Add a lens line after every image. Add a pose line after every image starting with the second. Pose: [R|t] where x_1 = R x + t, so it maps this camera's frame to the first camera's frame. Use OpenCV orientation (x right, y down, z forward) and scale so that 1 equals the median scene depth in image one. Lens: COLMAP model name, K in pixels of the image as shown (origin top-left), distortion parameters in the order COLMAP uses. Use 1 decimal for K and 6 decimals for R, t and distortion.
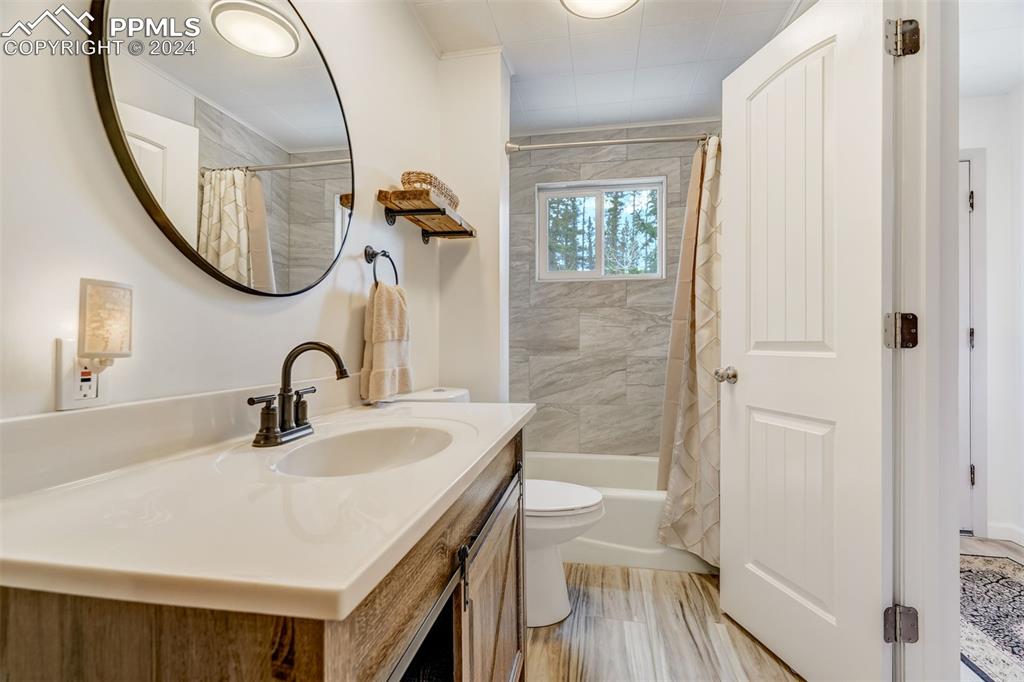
lens RADIAL K [[467.3, 0, 507.2], [0, 467.3, 333.8], [0, 0, 1]] dist [0.000490, 0.000003]
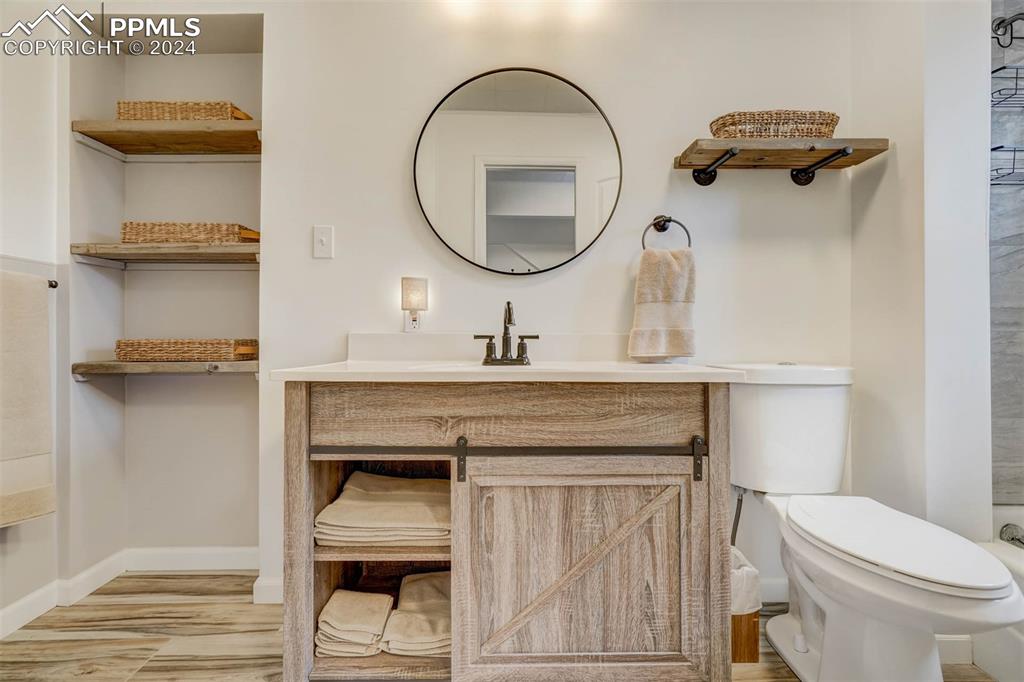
lens RADIAL K [[467.3, 0, 507.2], [0, 467.3, 333.8], [0, 0, 1]] dist [0.000490, 0.000003]
pose [[0.196989, -0.005804, -0.980389, 1.000362], [0.008056, 0.999958, -0.004302, 0.120025], [0.980373, -0.007051, 0.197027, 0.653561]]
